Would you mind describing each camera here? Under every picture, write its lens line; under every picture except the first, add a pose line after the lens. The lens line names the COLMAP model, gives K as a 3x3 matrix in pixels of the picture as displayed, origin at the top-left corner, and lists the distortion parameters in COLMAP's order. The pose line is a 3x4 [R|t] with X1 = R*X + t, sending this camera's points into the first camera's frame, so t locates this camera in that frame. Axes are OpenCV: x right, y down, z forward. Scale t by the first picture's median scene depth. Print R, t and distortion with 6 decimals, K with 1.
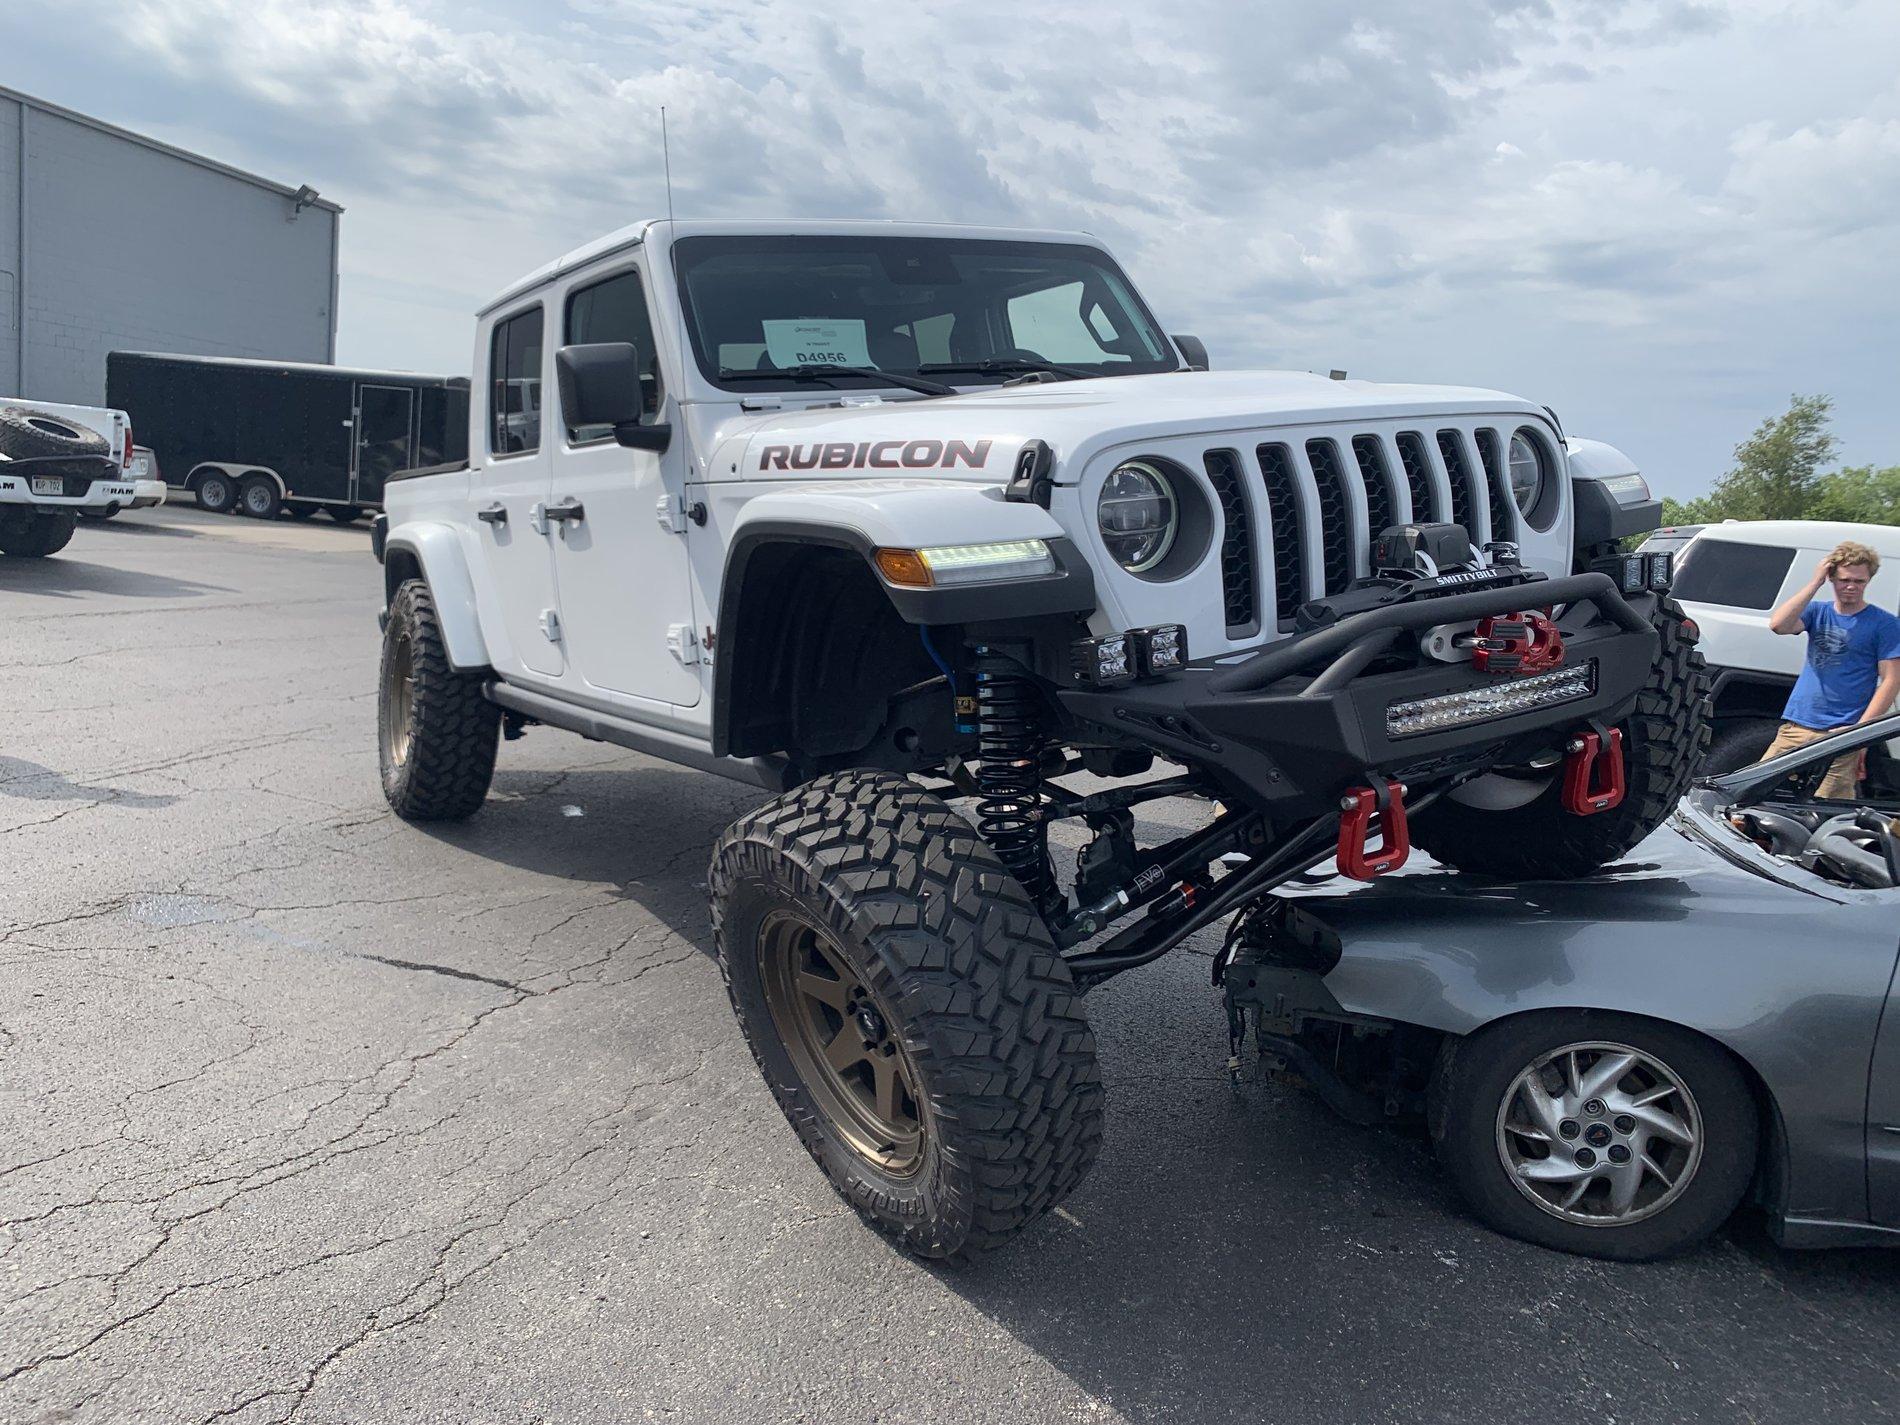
lens RADIAL K [[1459.2, 0, 948.1], [0, 1459.2, 693.5], [0, 0, 1]] dist [0.035160, -0.024827]
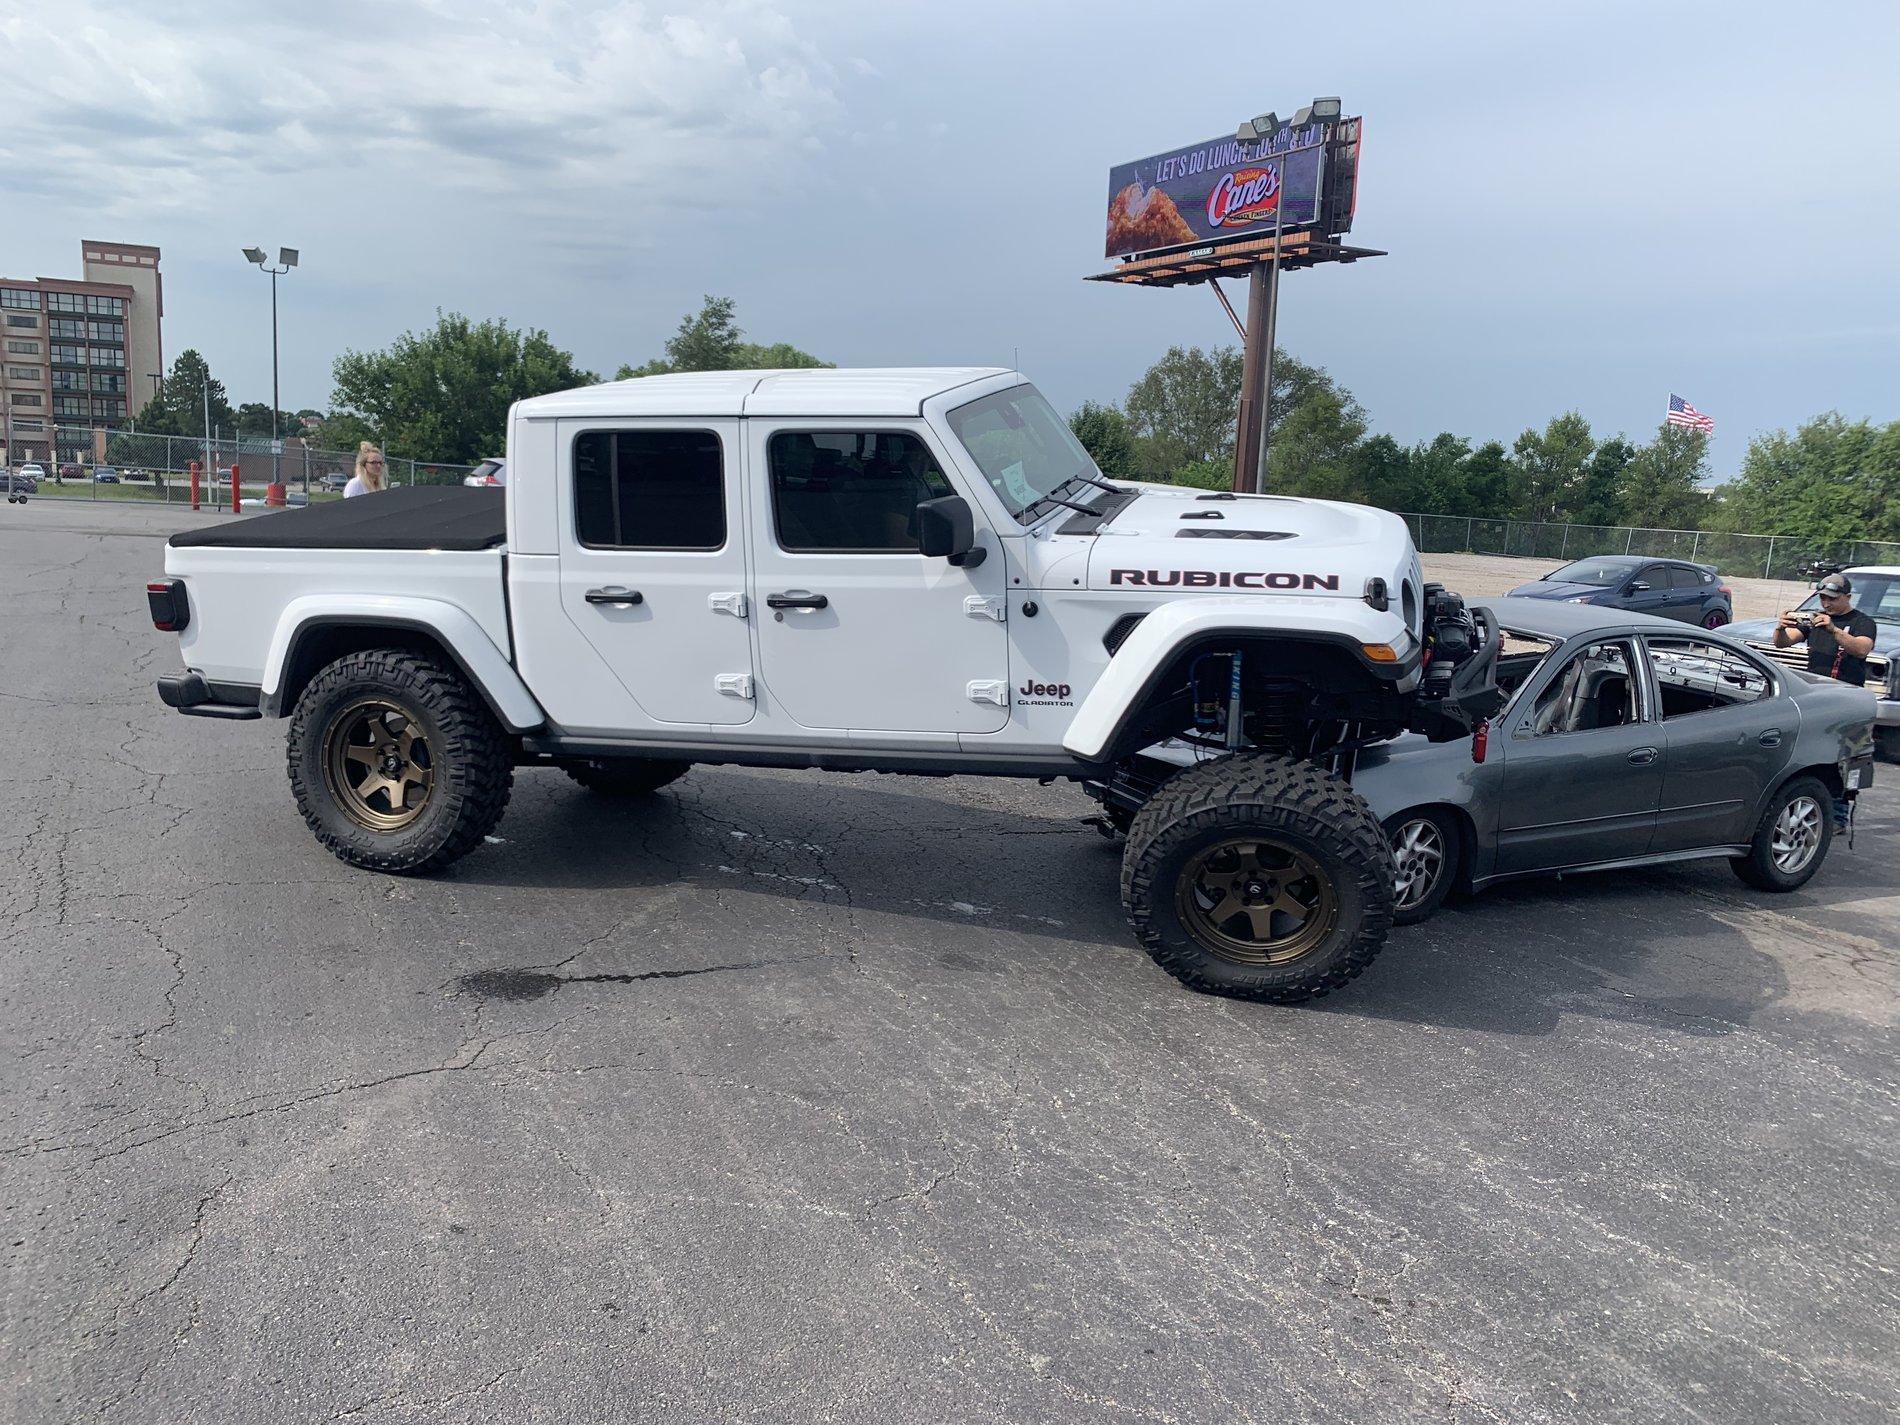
lens RADIAL K [[1459.2, 0, 960.0], [0, 1459.2, 682.1], [0, 0, 1]] dist [0.035160, -0.024827]
pose [[0.745047, -0.146759, 0.650666, -1.355315], [0.094479, 0.988879, 0.114859, -0.252710], [-0.660287, -0.024101, 0.750627, -0.111487]]
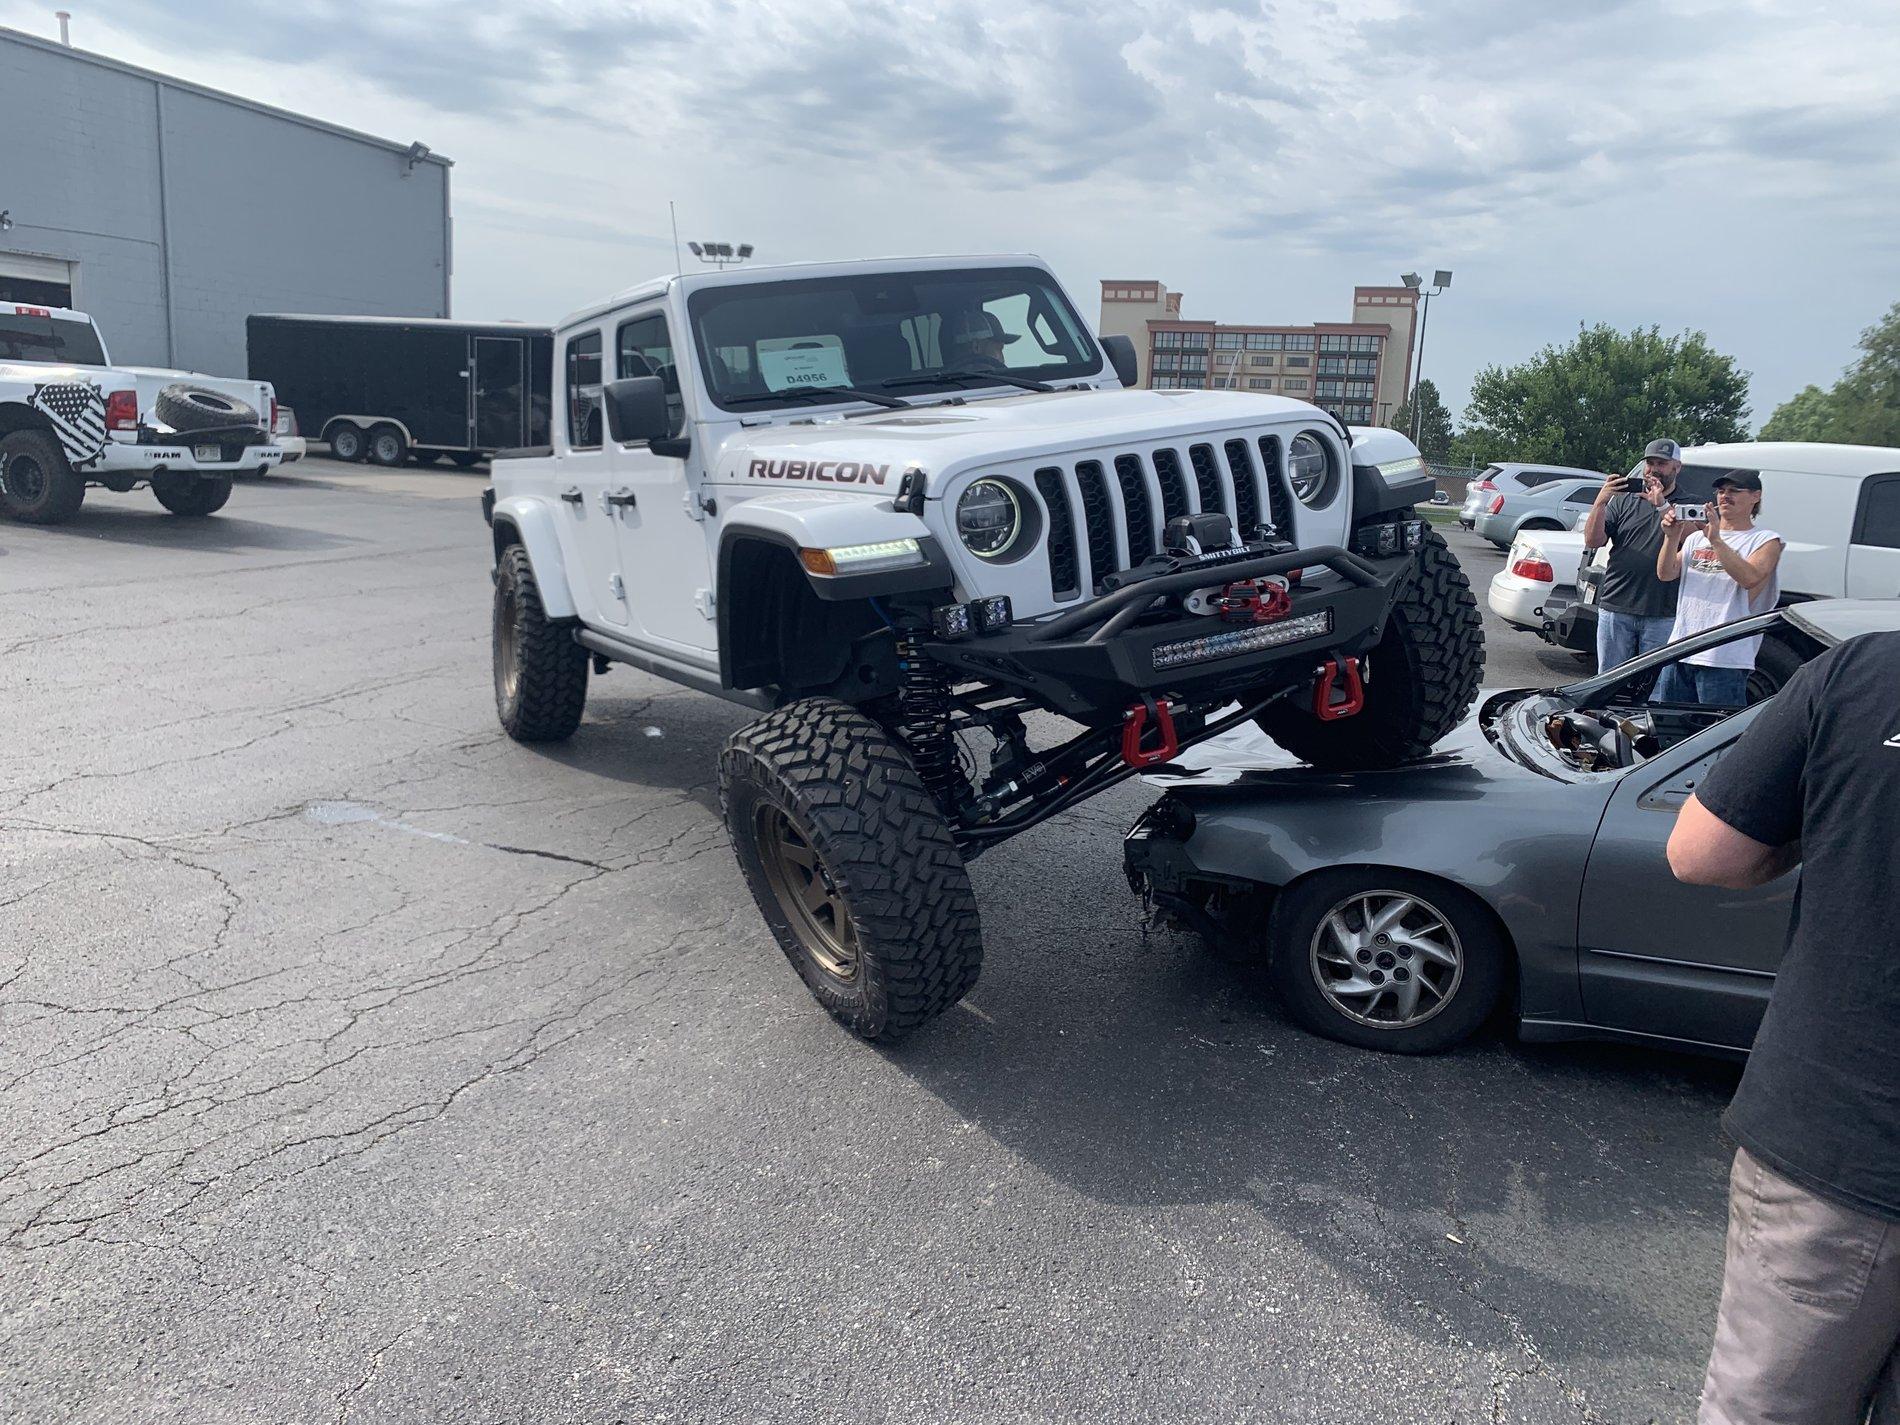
lens RADIAL K [[1459.2, 0, 939.4], [0, 1459.2, 673.2], [0, 0, 1]] dist [0.035160, -0.024827]
pose [[0.996319, -0.020465, -0.083245, 0.160188], [0.023964, 0.998861, 0.041255, -0.023629], [0.082306, -0.043098, 0.995675, -0.350503]]
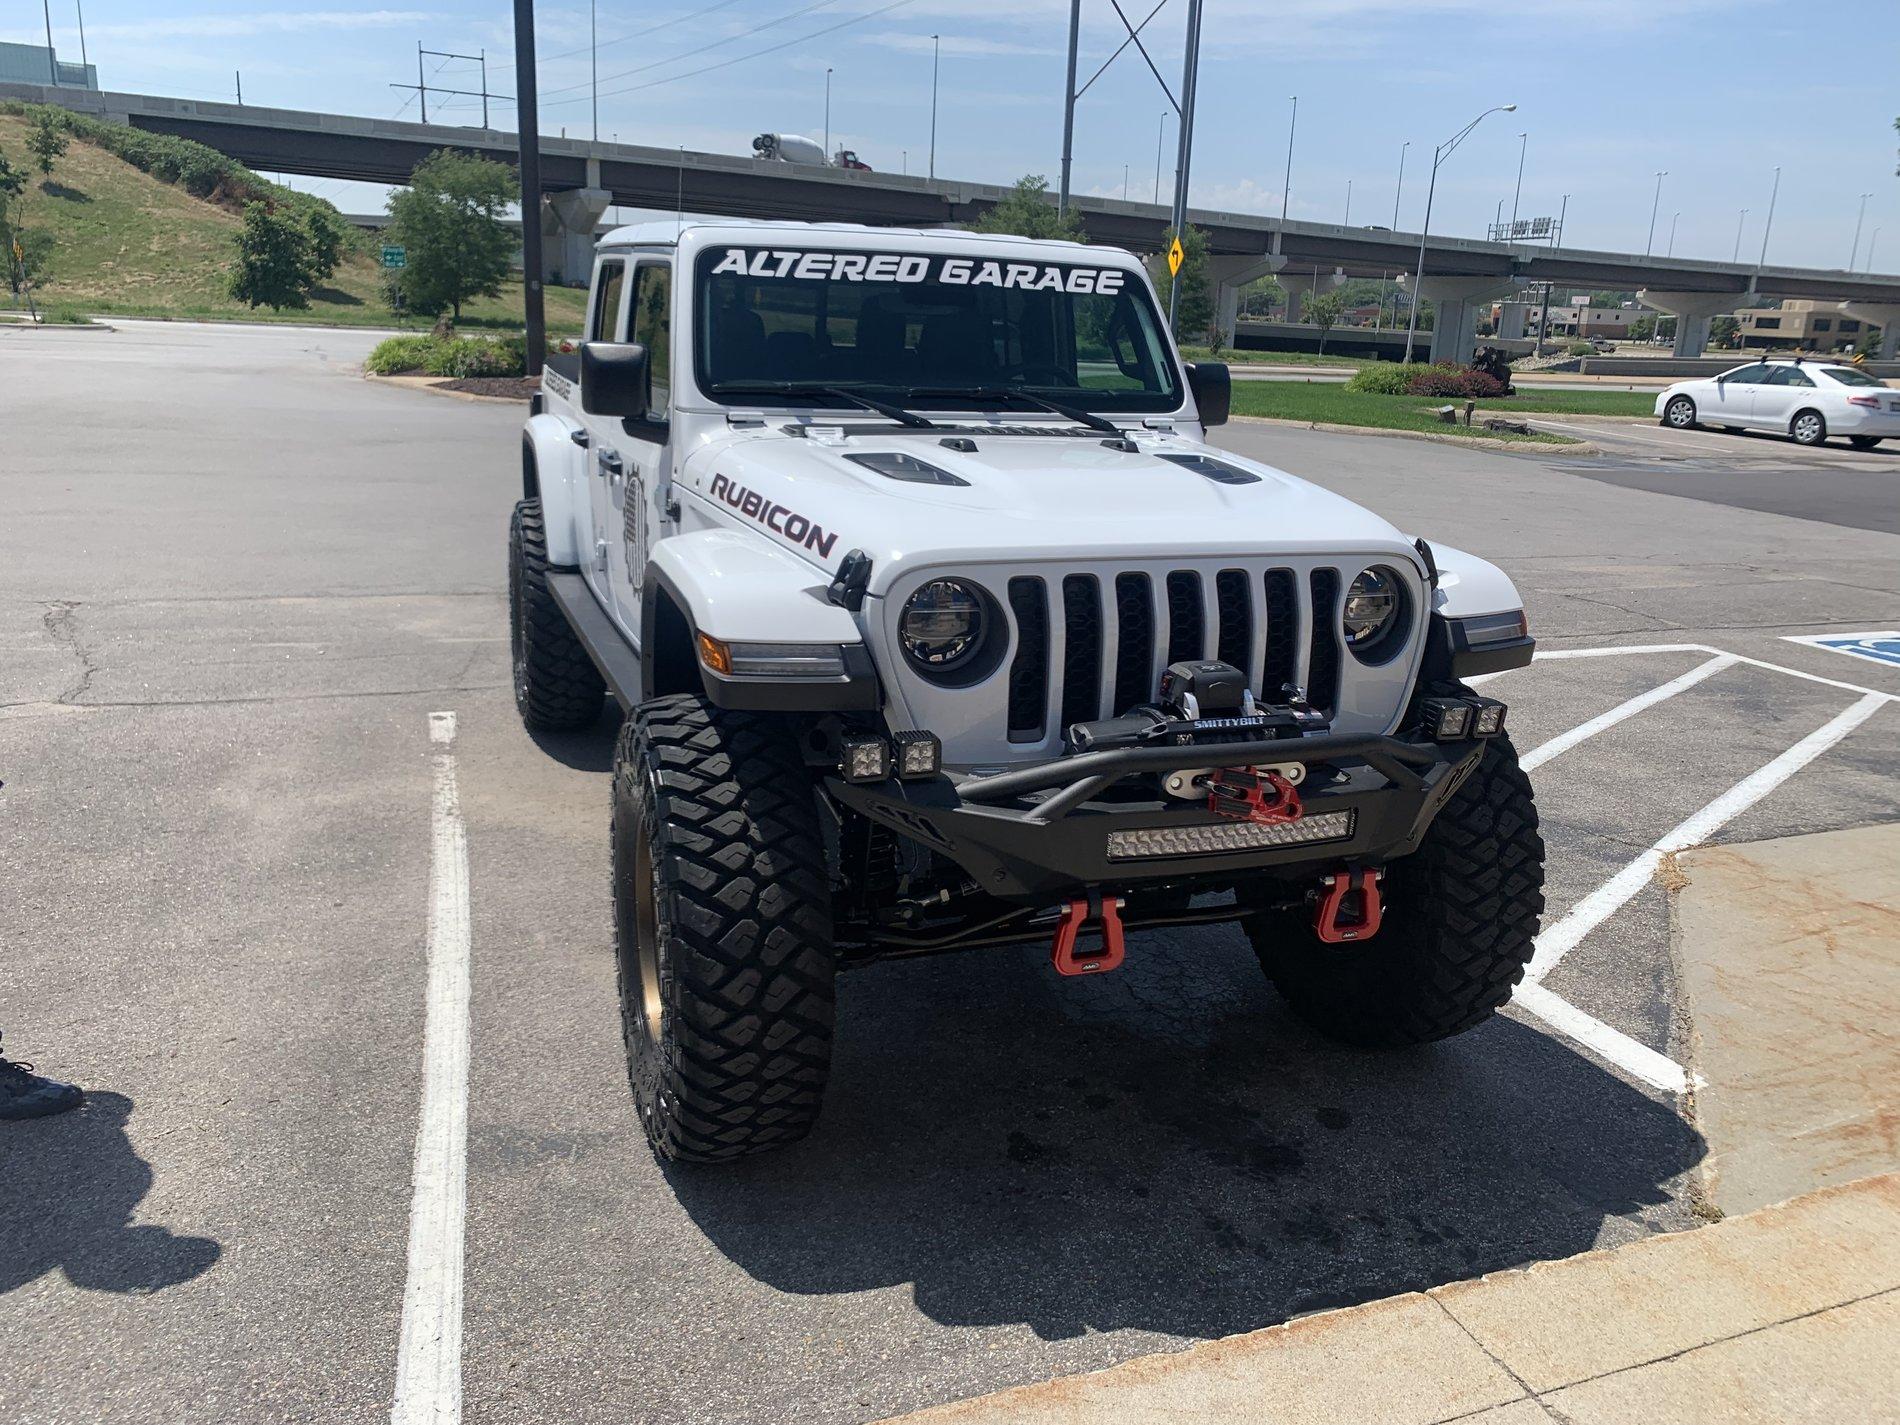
lens RADIAL K [[1459.2, 0, 949.3], [0, 1459.2, 677.5], [0, 0, 1]] dist [0.035160, -0.024827]
pose [[0.974996, 0.159523, -0.154709, 0.256459], [-0.142614, 0.983087, 0.114899, -0.172365], [0.170422, -0.089963, 0.981256, -0.096649]]
